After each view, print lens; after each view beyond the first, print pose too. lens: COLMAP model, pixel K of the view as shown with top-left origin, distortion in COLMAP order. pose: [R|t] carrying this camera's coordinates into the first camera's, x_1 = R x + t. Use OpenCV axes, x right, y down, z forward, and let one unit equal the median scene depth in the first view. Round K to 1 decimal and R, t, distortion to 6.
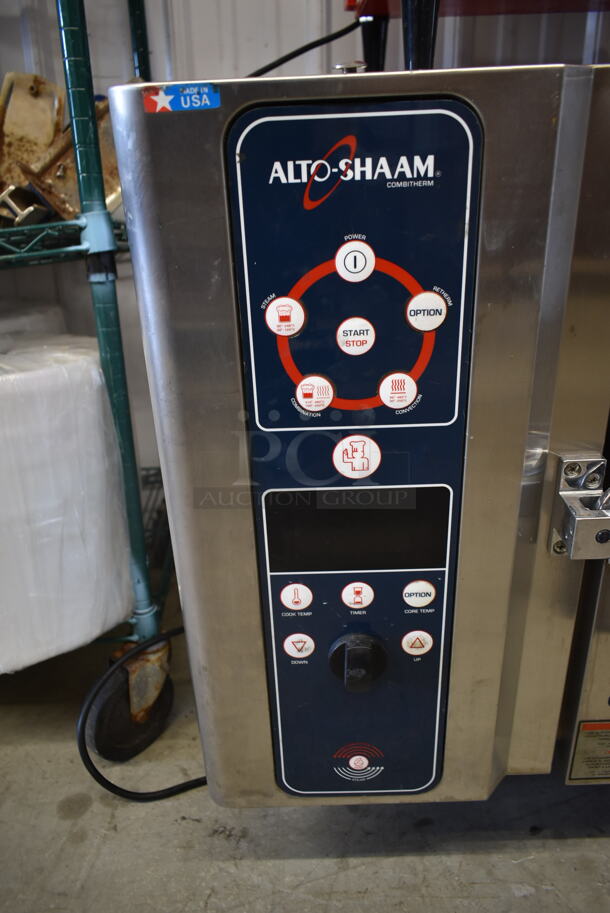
lens RADIAL K [[694.8, 0, 305.0], [0, 694.8, 456.5], [0, 0, 1]] dist [-0.022249, 0.010443]
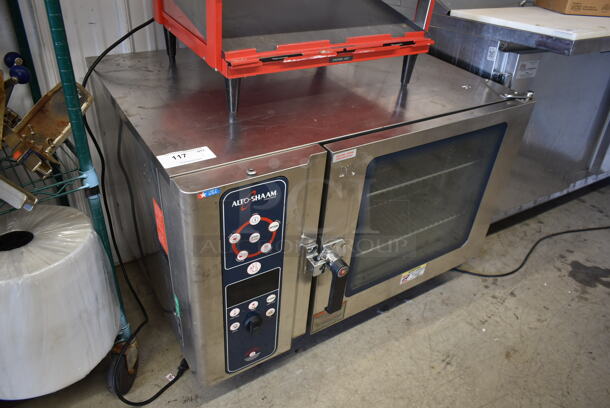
lens RADIAL K [[464.2, 0, 305.0], [0, 464.2, 204.0], [0, 0, 1]] dist [-0.022249, 0.010443]
pose [[0.838804, -0.222223, 0.497017, -0.618412], [0.130906, 0.968445, 0.212078, -0.604422], [-0.528462, -0.112830, 0.841426, -0.745313]]
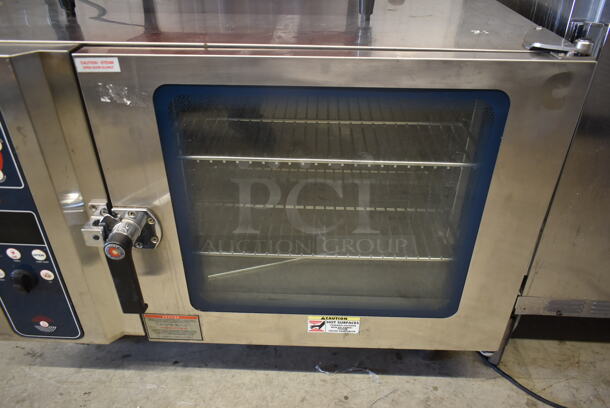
lens RADIAL K [[464.2, 0, 305.0], [0, 464.2, 204.0], [0, 0, 1]] dist [-0.022249, 0.010443]
pose [[0.998258, 0.058607, -0.006863, 1.011031], [-0.057121, 0.988959, 0.136735, -0.223287], [0.014801, -0.136104, 0.990584, -0.475249]]
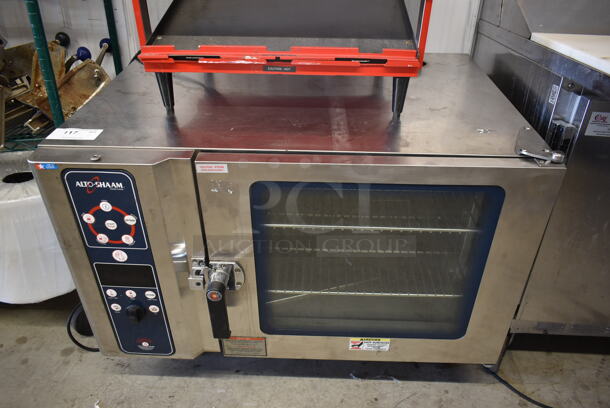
lens RADIAL K [[464.2, 0, 305.0], [0, 464.2, 204.0], [0, 0, 1]] dist [-0.022249, 0.010443]
pose [[0.998349, 0.056921, -0.007664, 0.807509], [-0.055150, 0.987333, 0.148770, -0.521036], [0.016035, -0.148102, 0.988842, -0.922568]]
